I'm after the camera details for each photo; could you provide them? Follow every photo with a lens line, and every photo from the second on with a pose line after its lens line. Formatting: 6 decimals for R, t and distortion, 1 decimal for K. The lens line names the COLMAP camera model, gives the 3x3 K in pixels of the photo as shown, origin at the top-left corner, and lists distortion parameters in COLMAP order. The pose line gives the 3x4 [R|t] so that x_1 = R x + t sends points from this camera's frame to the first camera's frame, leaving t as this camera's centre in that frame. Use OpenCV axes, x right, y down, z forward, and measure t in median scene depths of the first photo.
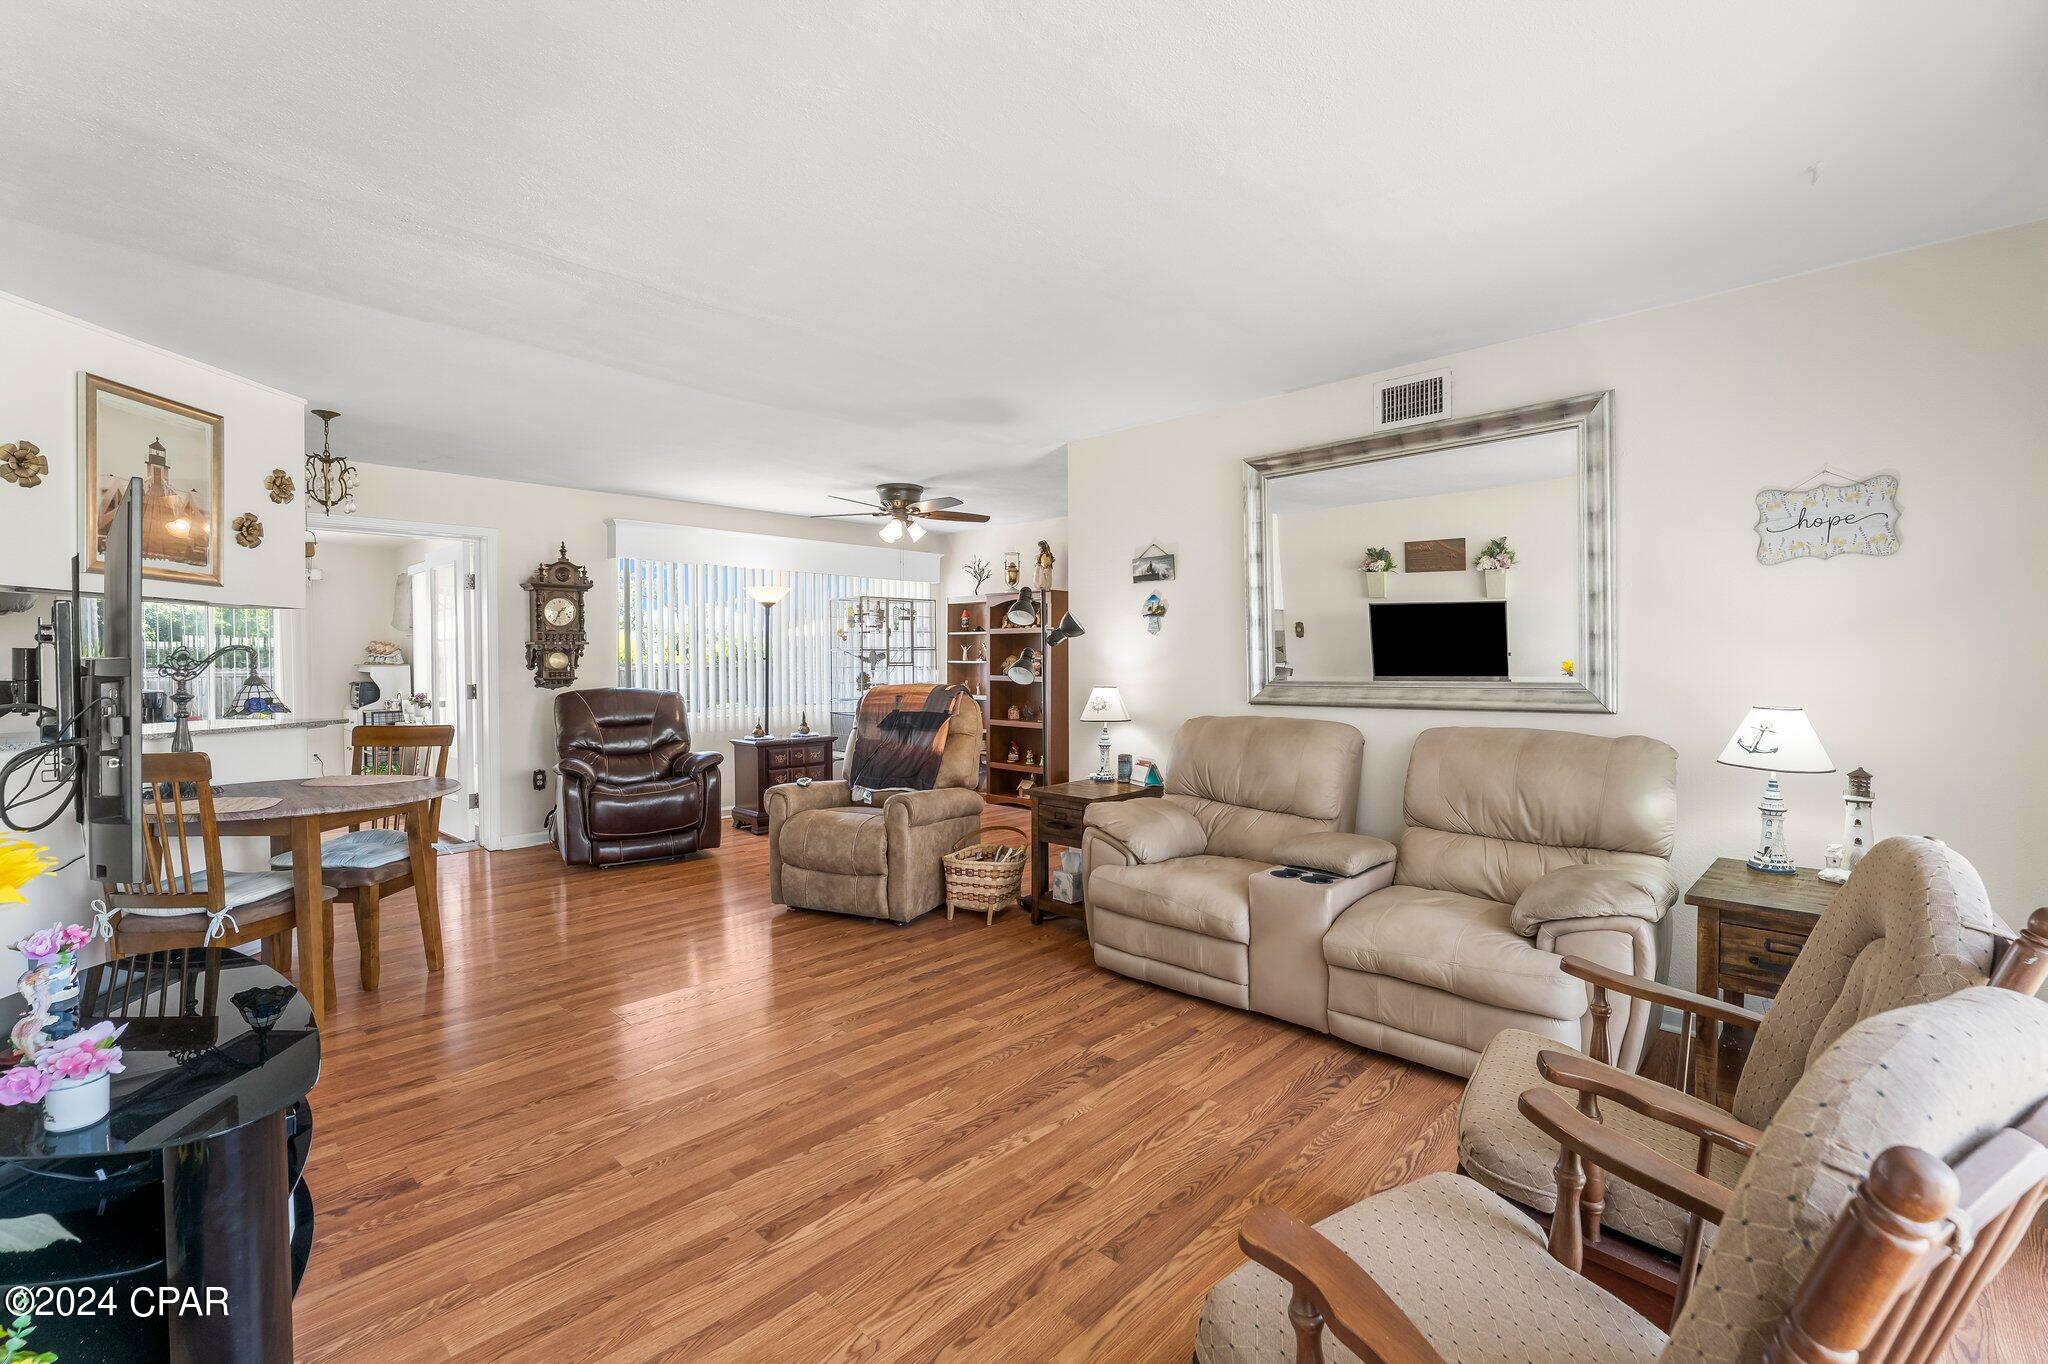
lens RADIAL K [[865.4, 0, 1020.8], [0, 865.4, 666.3], [0, 0, 1]] dist [-0.000398, -0.000055]
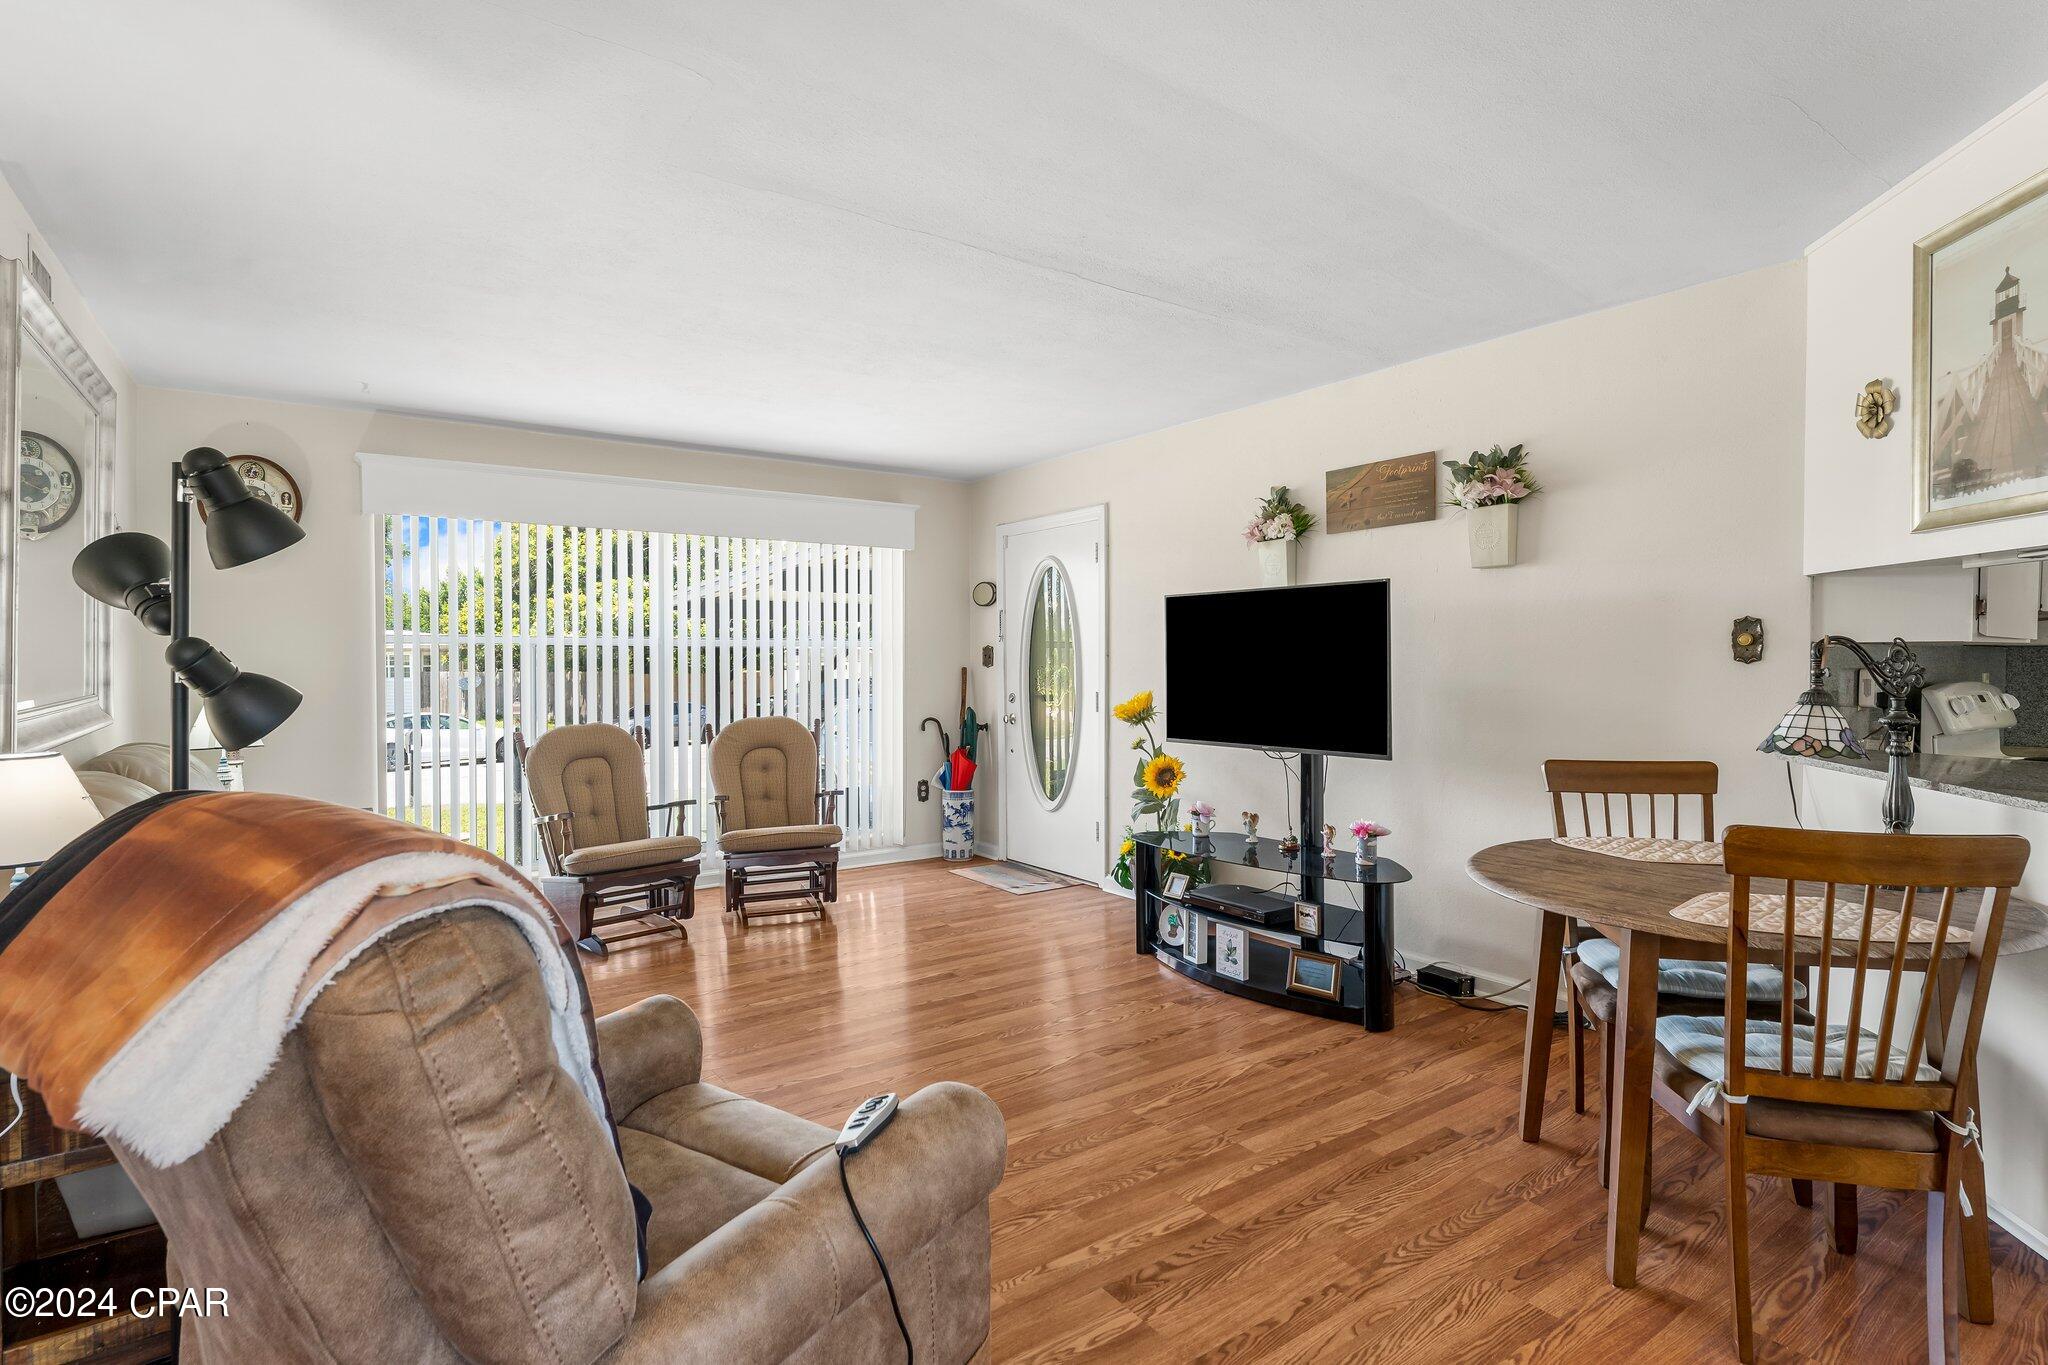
lens RADIAL K [[1016.5, 0, 1027.1], [0, 1016.5, 668.3], [0, 0, 1]] dist [0.000029, 0.000007]
pose [[-0.983277, 0.004143, 0.182072, -0.679138], [0.008326, 0.999719, 0.022214, -0.031664], [-0.181928, 0.023359, -0.983034, 2.478331]]
